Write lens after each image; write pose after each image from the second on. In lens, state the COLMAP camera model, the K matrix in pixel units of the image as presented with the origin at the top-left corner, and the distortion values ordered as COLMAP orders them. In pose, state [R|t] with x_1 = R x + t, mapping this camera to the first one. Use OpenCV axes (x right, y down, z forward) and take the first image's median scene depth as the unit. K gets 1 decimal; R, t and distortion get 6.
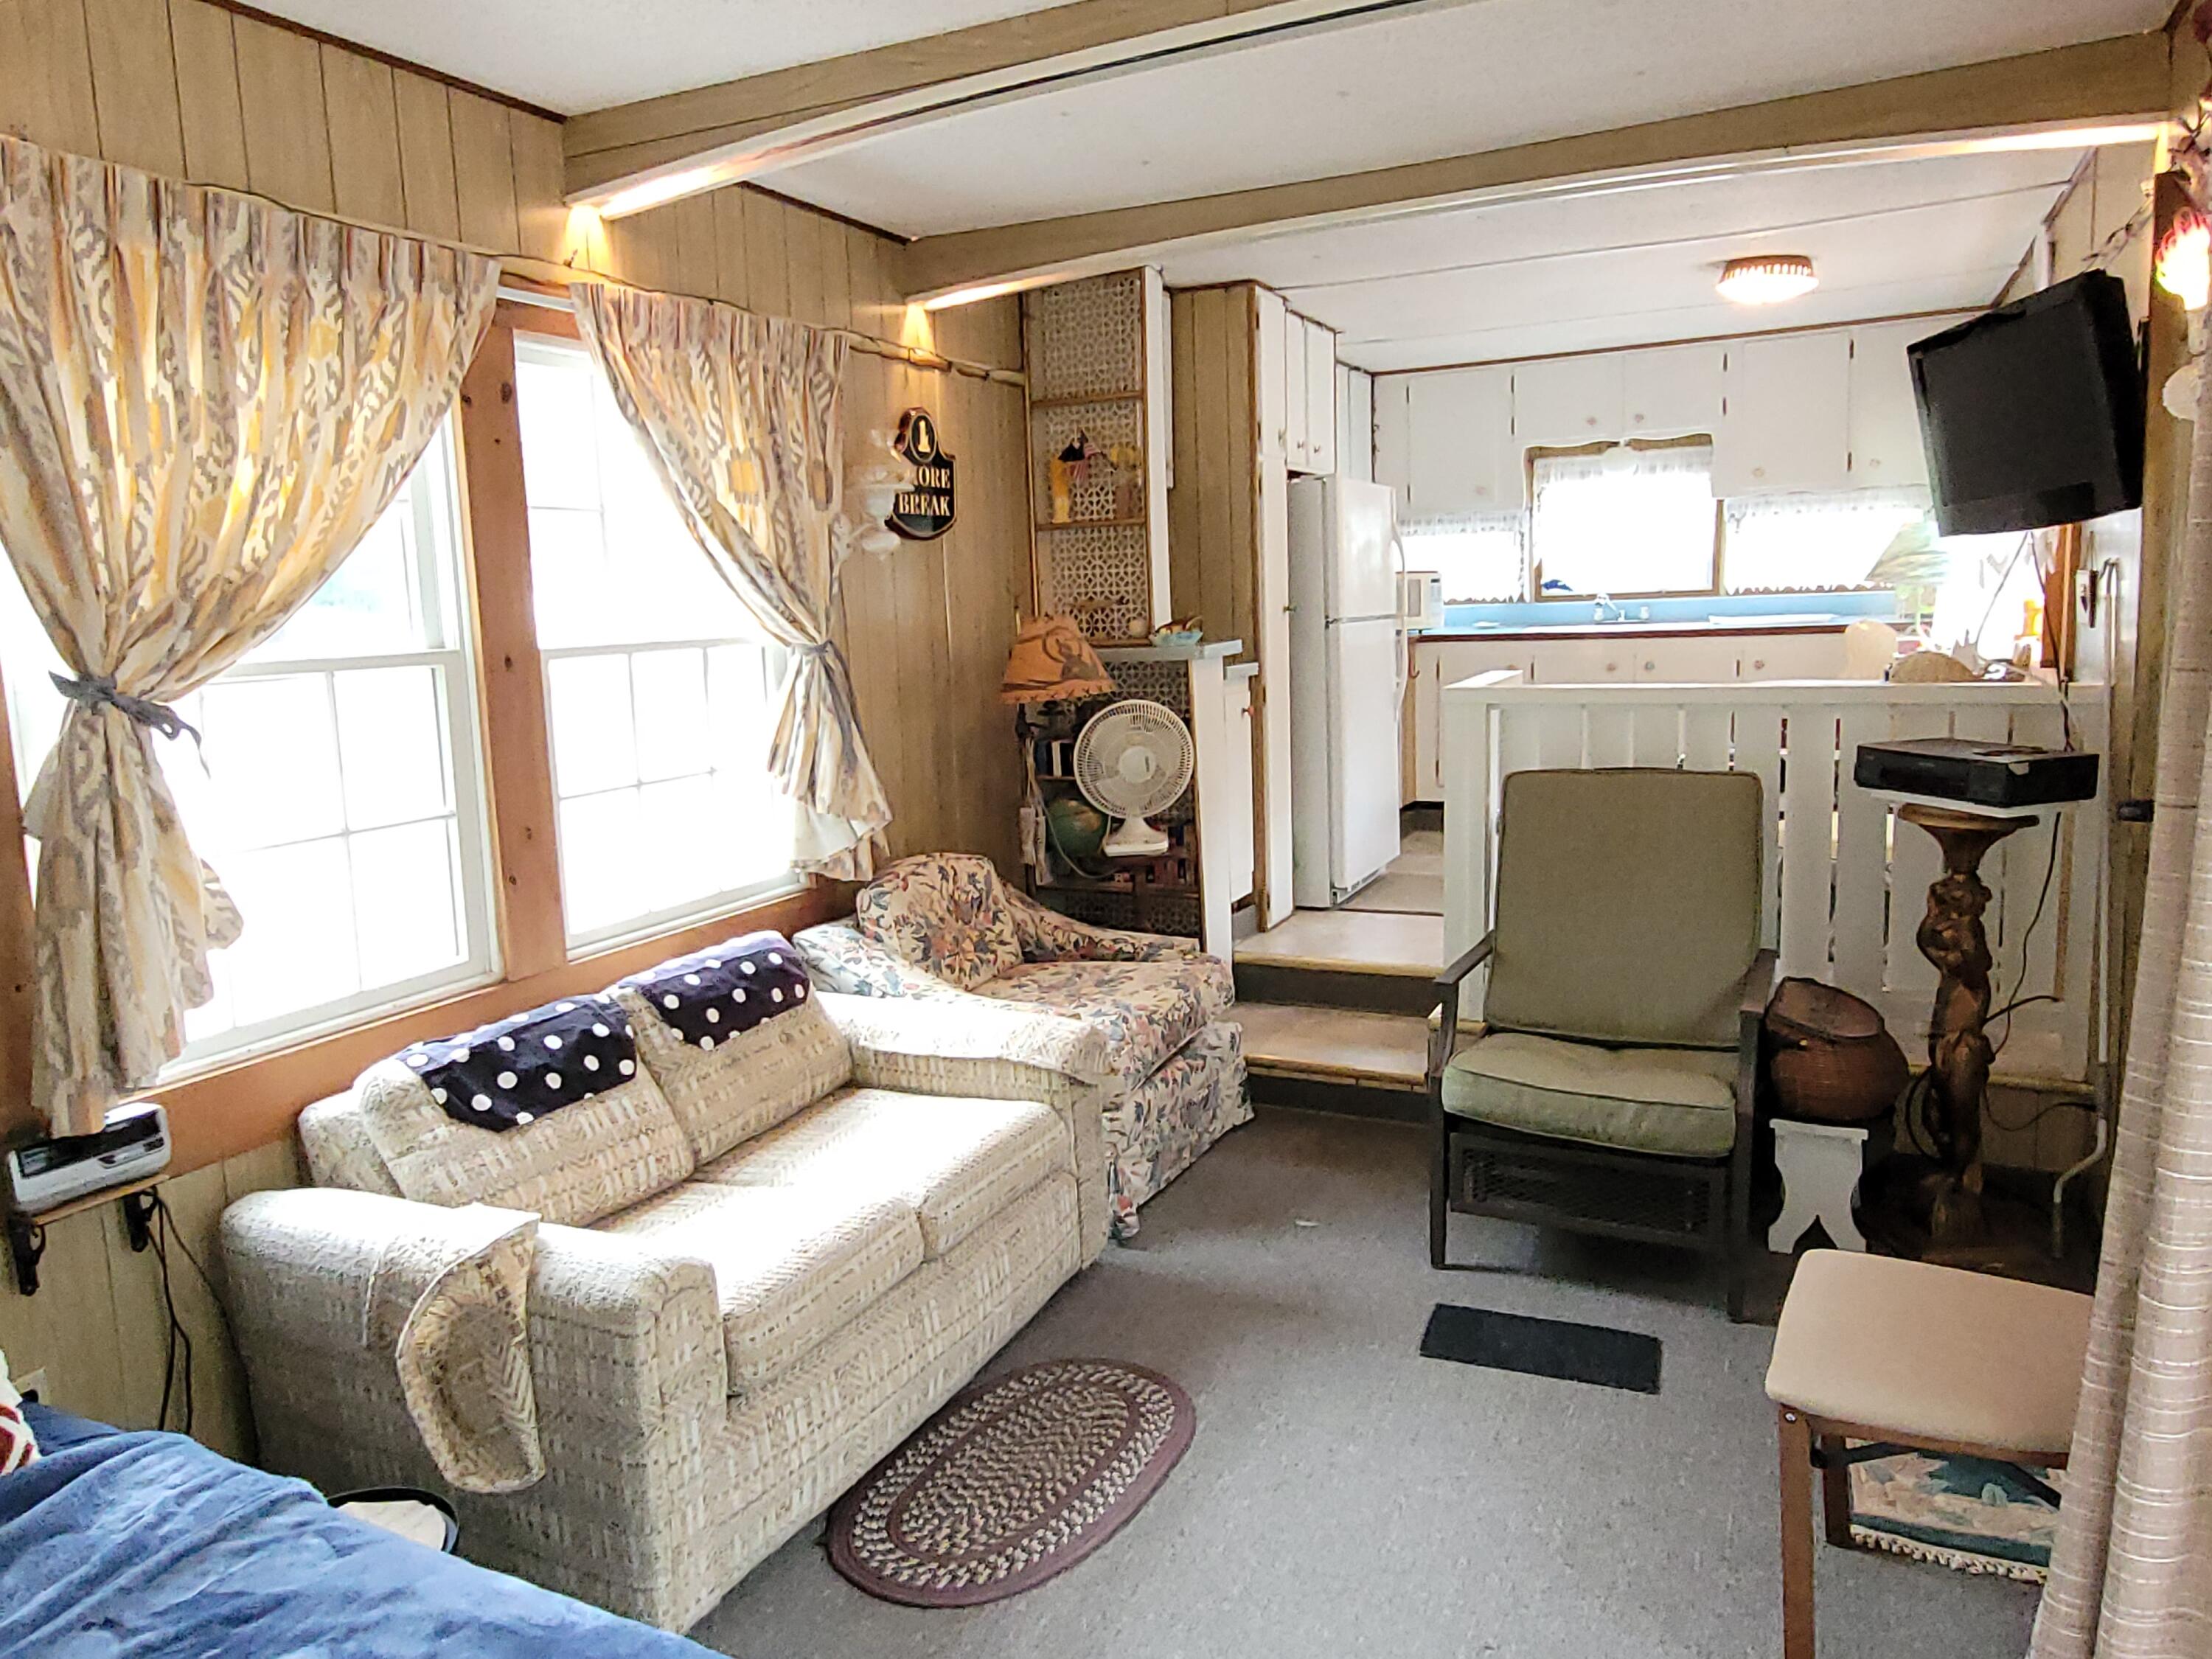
lens RADIAL K [[1472.7, 0, 1107.7], [0, 1472.7, 791.3], [0, 0, 1]] dist [0.005903, -0.003400]
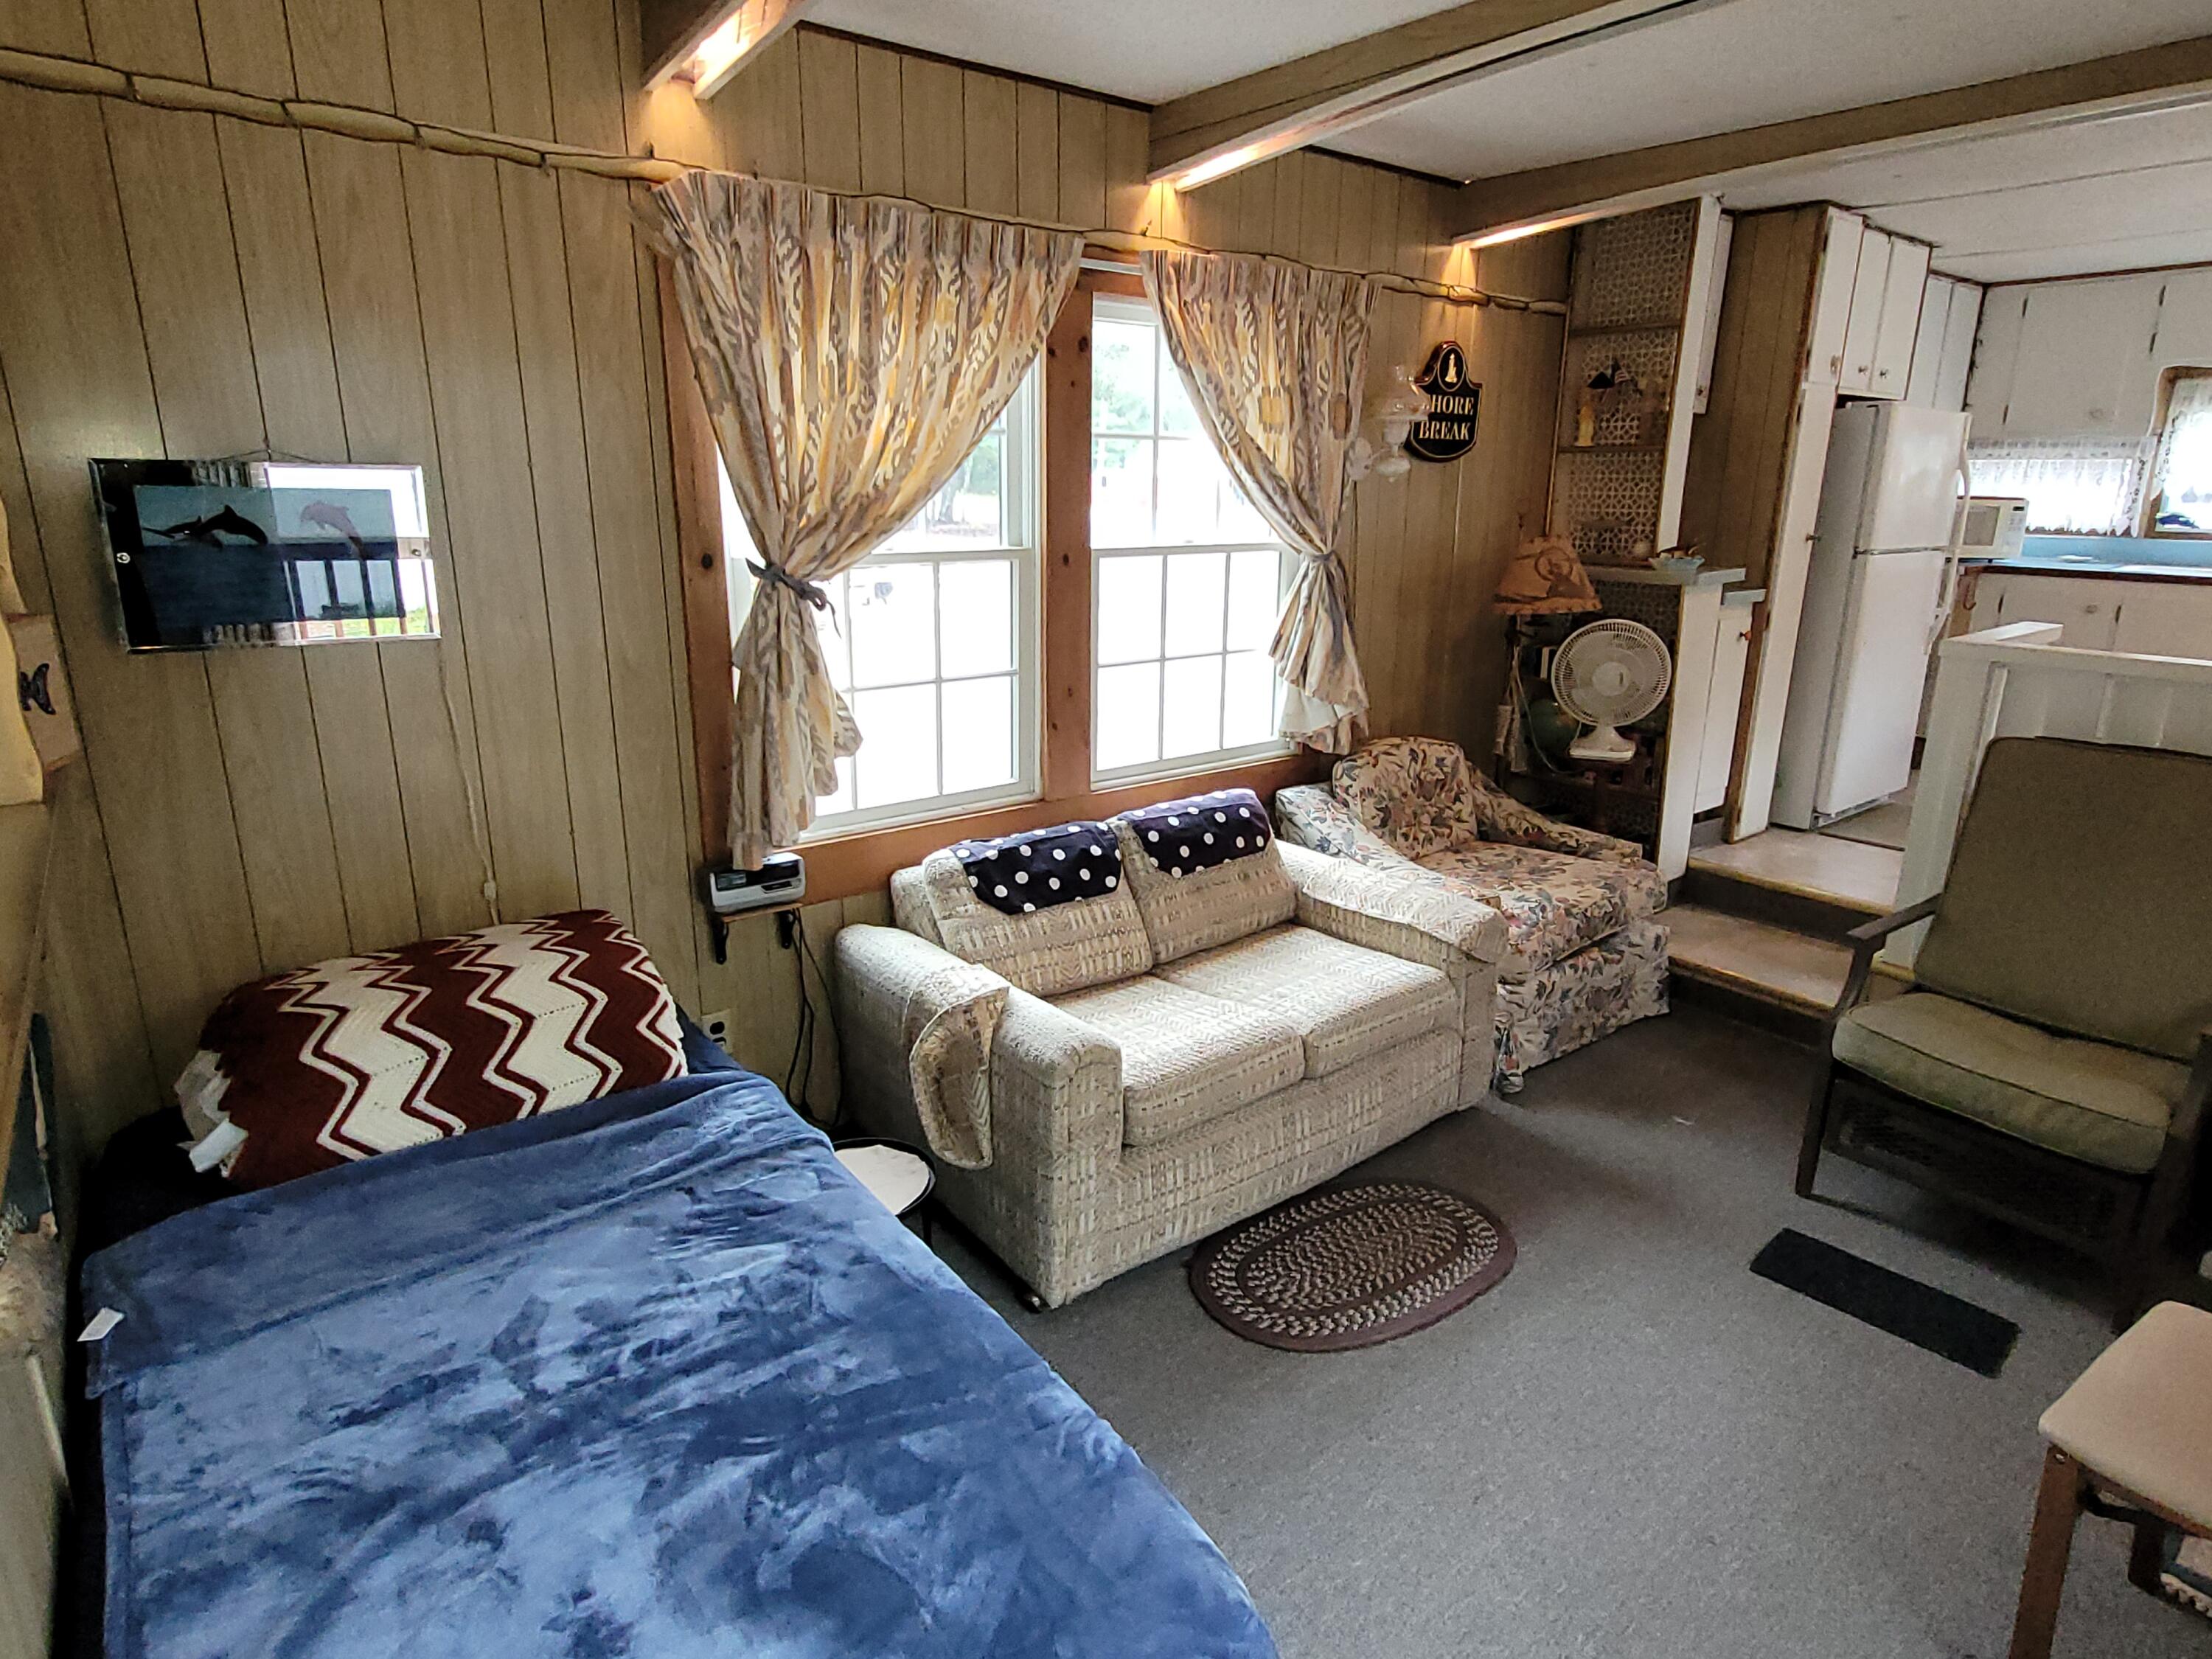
lens RADIAL K [[1219.3, 0, 1112.3], [0, 1219.3, 804.6], [0, 0, 1]] dist [0.004684, -0.002958]
pose [[0.901255, 0.153643, -0.405133, 0.099281], [-0.097459, 0.982943, 0.155967, -0.047044], [0.422185, -0.101082, 0.900856, 0.024886]]
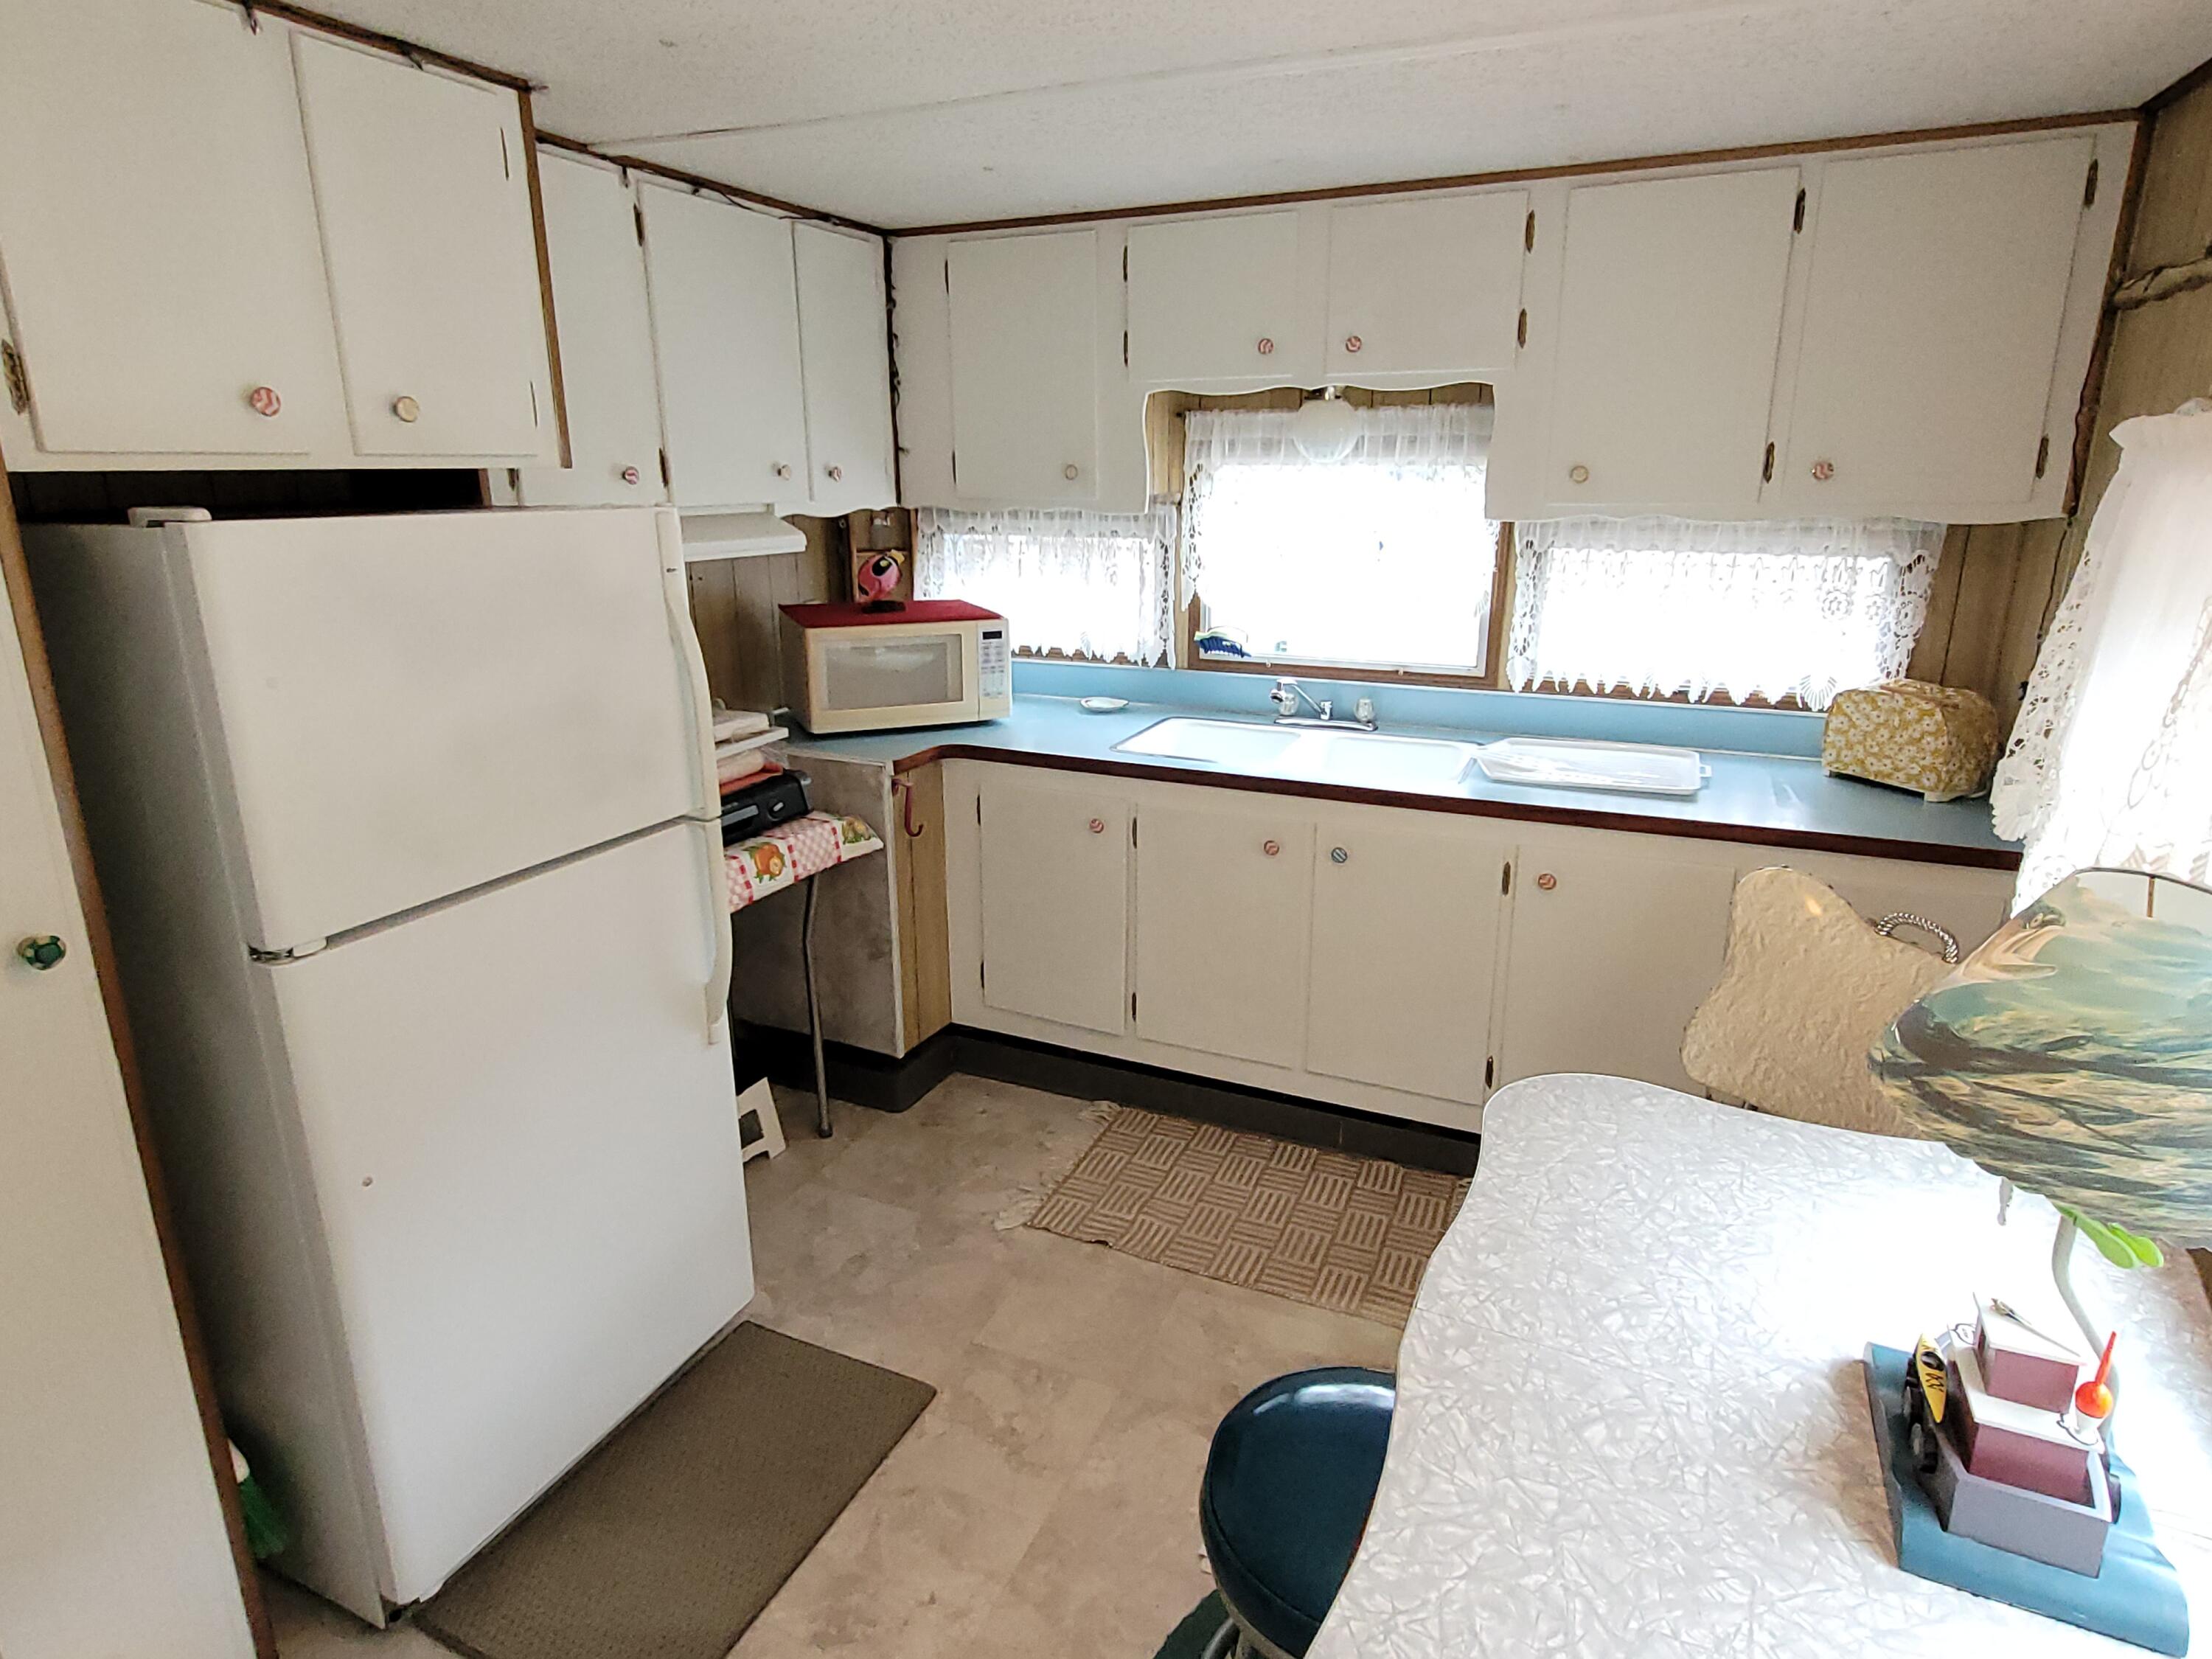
lens RADIAL K [[1219.3, 0, 1112.3], [0, 1219.3, 804.6], [0, 0, 1]] dist [0.004684, -0.002958]
pose [[0.998812, 0.025052, 0.041794, 0.595035], [-0.030701, 0.989601, 0.140528, -0.347497], [-0.037839, -0.141644, 0.989194, 1.289637]]
